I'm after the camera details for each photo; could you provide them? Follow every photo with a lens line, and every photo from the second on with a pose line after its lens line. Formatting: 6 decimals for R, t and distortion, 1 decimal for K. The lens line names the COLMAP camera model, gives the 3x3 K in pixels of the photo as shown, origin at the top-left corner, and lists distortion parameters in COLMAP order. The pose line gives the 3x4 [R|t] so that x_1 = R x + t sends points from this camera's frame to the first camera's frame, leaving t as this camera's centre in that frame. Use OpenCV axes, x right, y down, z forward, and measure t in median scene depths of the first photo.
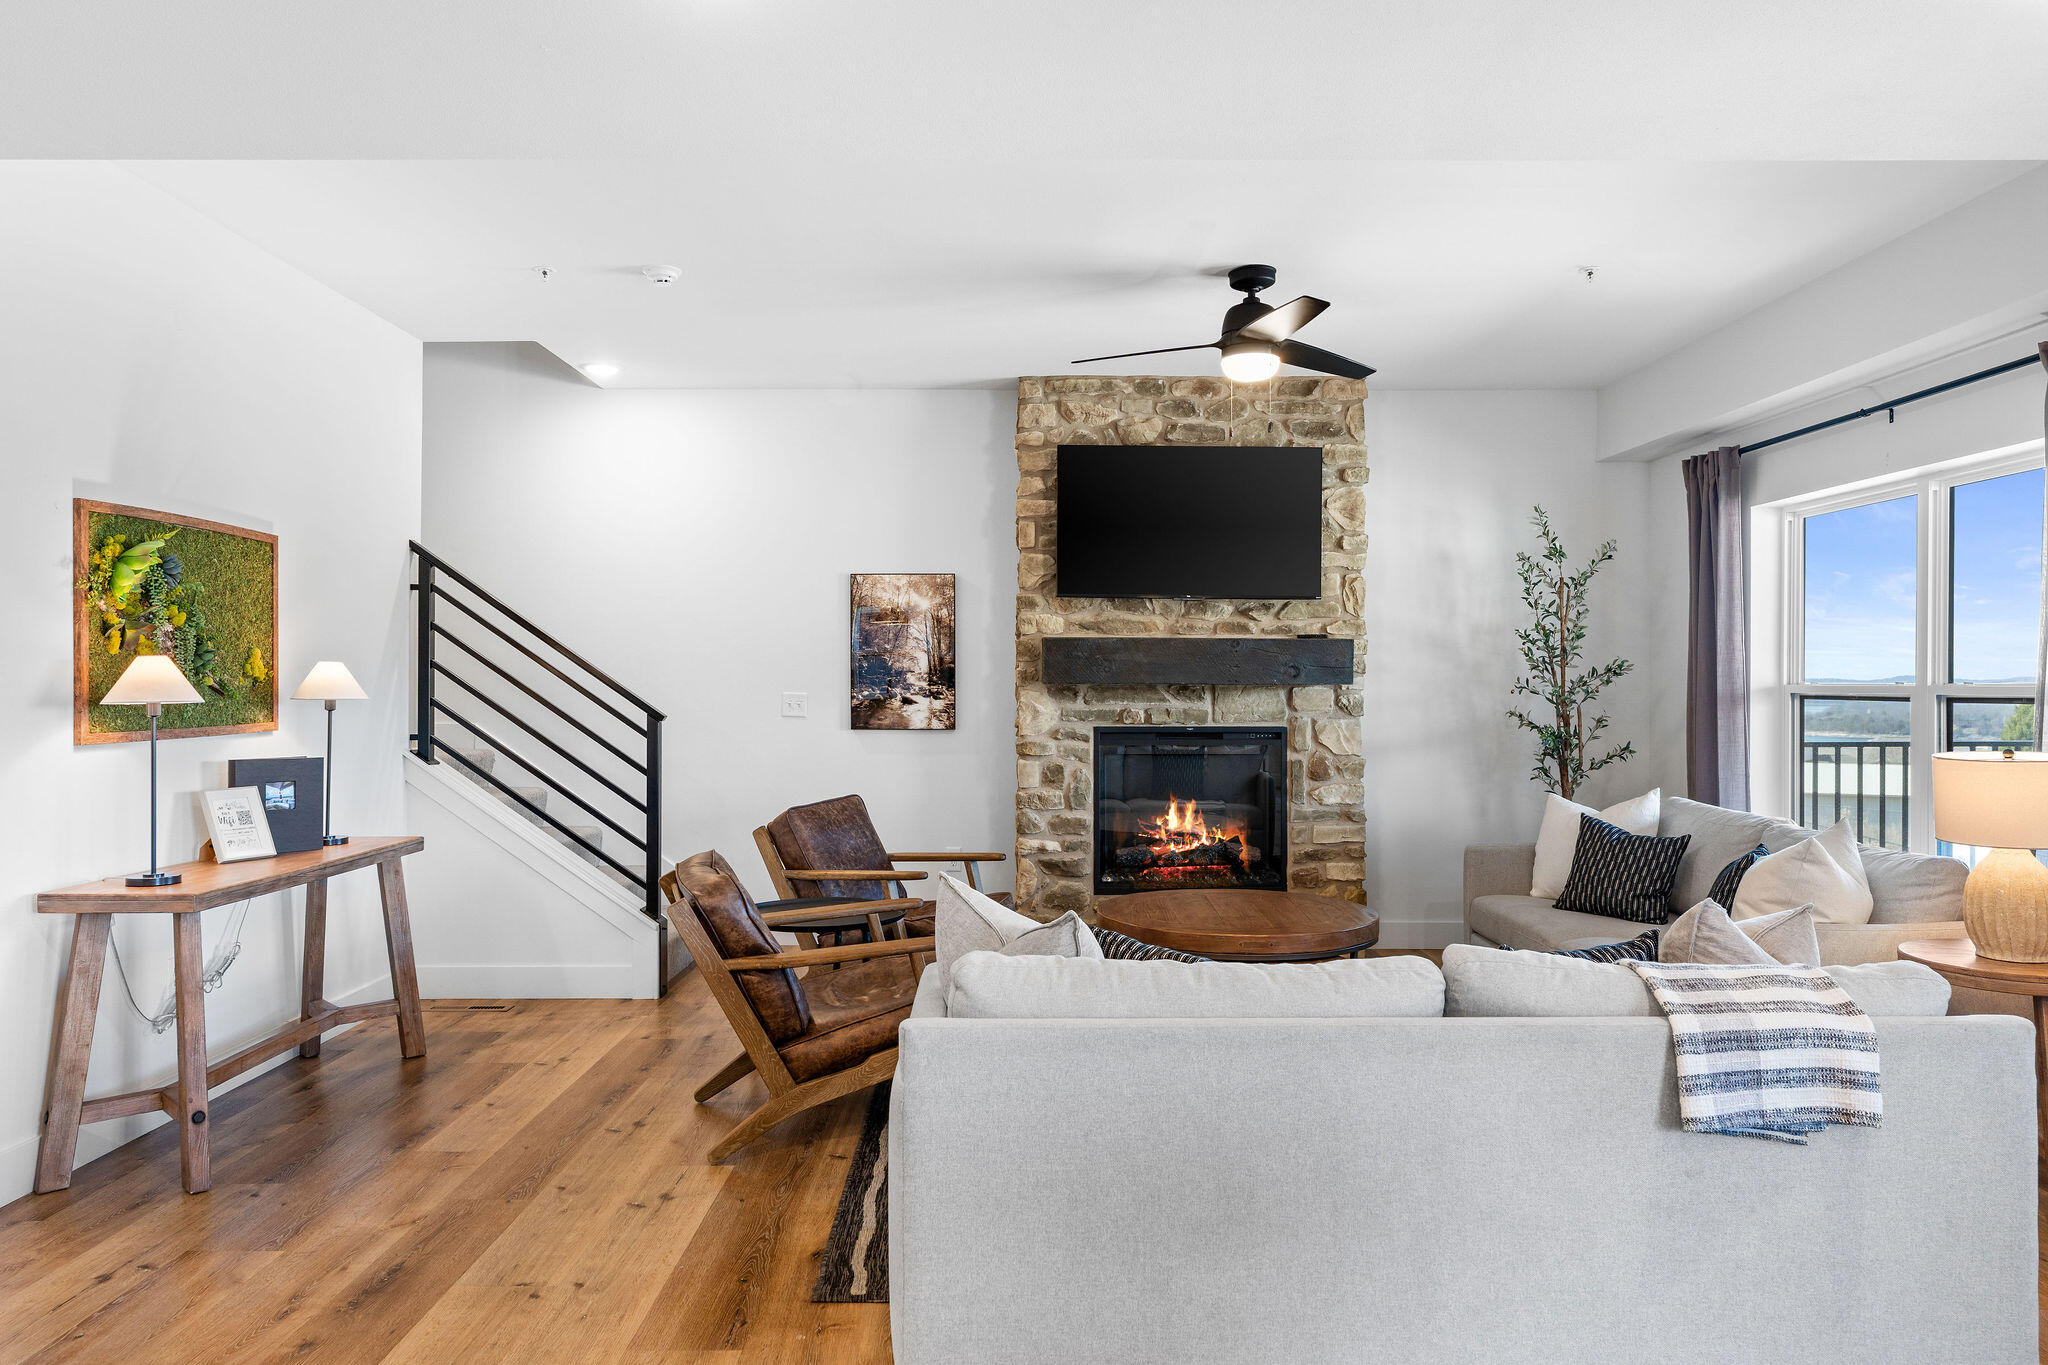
lens RADIAL K [[1400.1, 0, 1023.2], [0, 1400.1, 681.2], [0, 0, 1]] dist [0.007160, -0.001561]
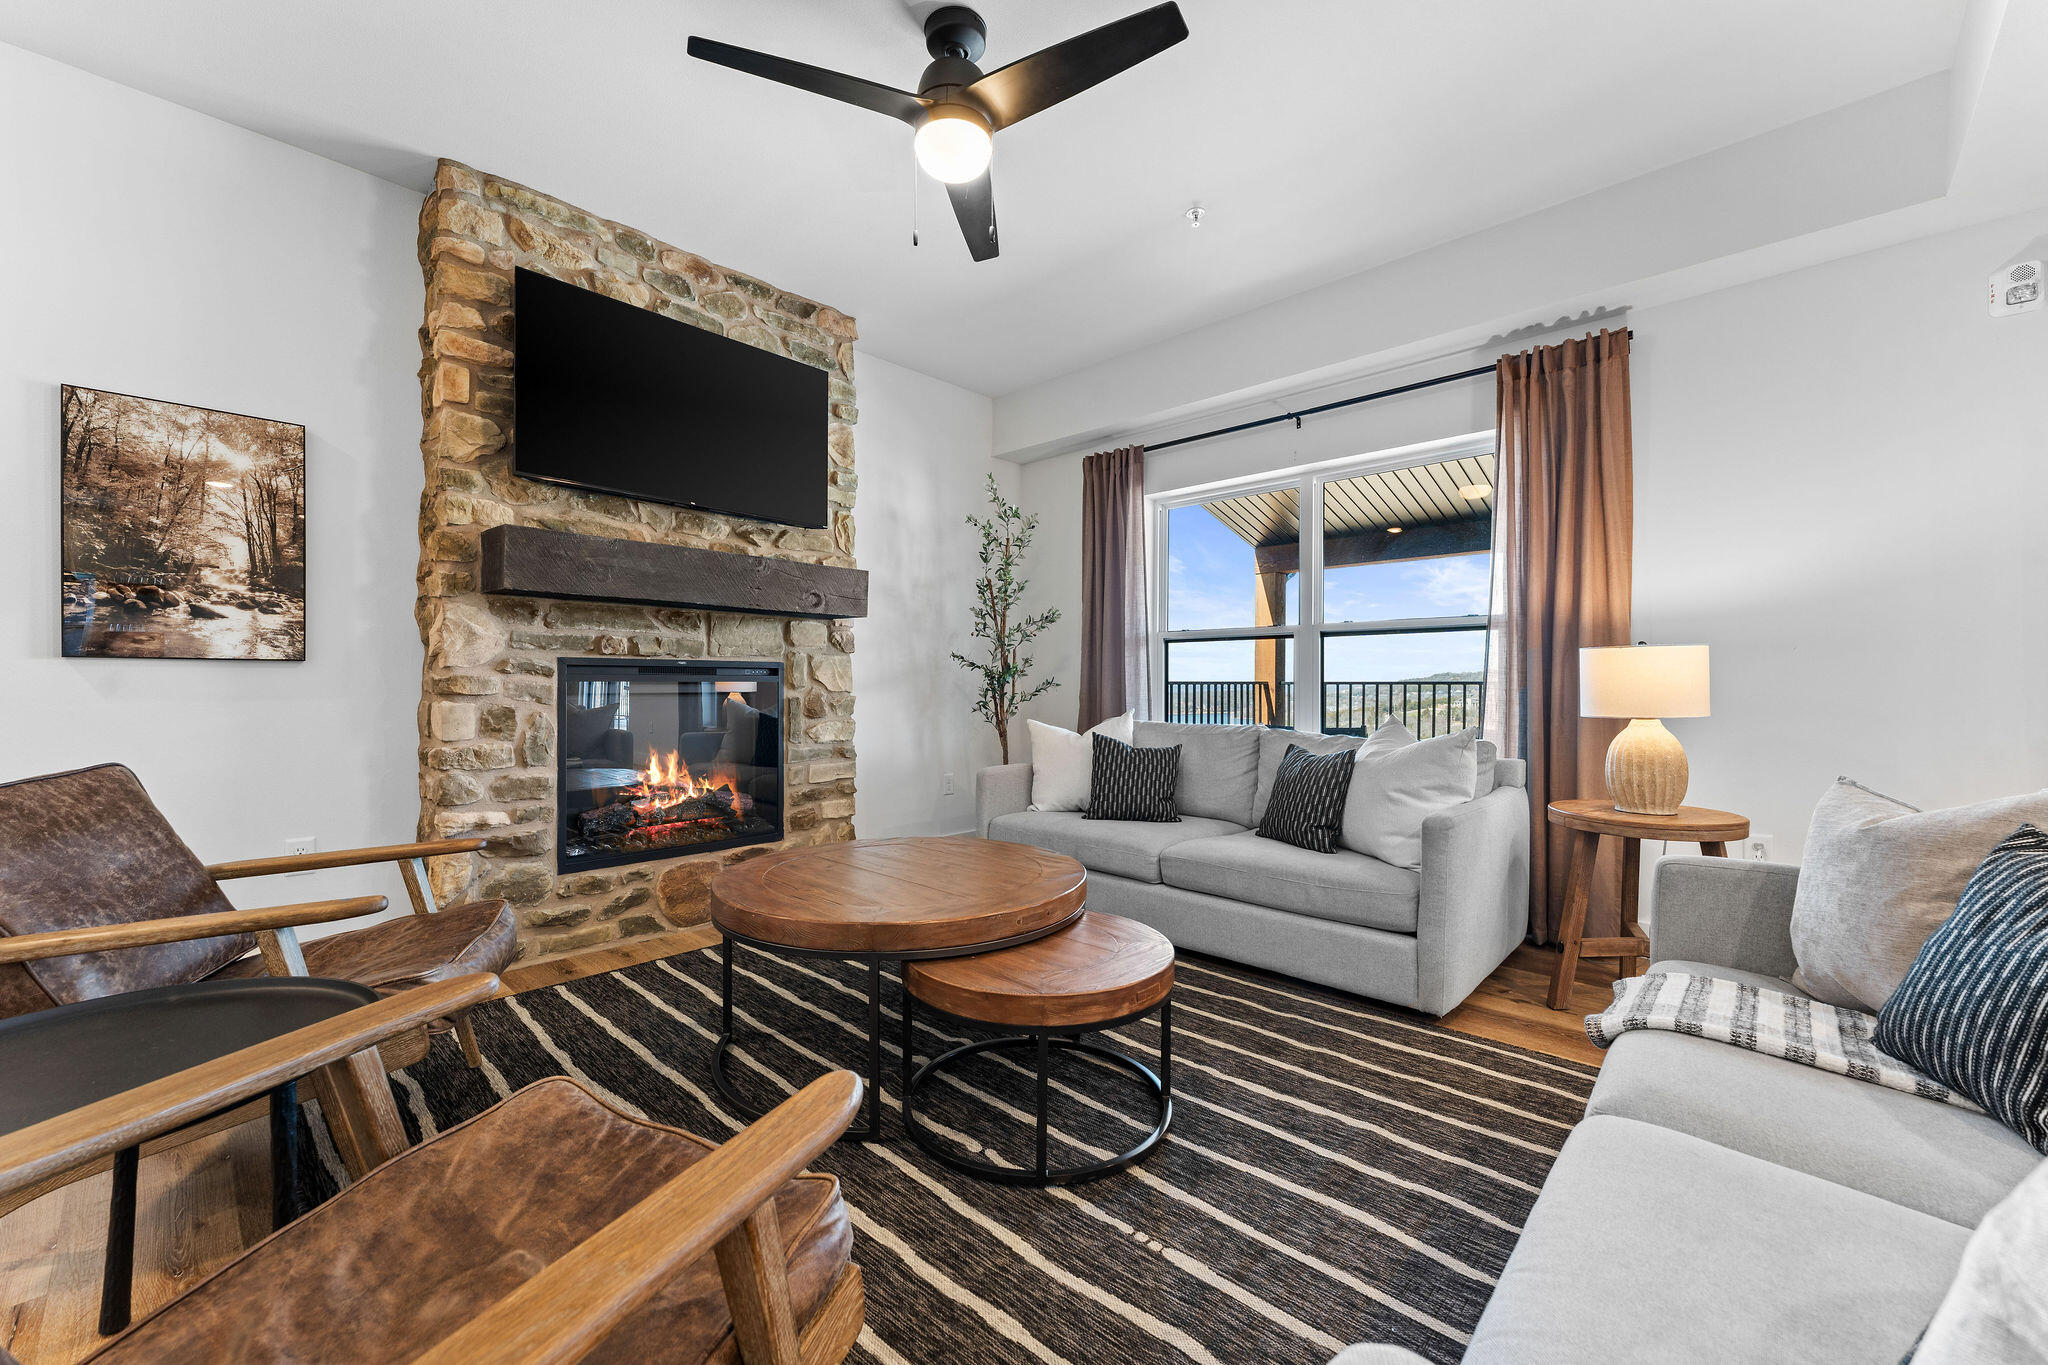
lens RADIAL K [[818.3, 0, 1032.3], [0, 818.3, 684.6], [0, 0, 1]] dist [0.000141, -0.000037]
pose [[0.683260, 0.000393, 0.730175, -0.100194], [0.001028, 0.999998, -0.001500, 0.048600], [-0.730174, 0.001776, 0.683259, 0.502568]]
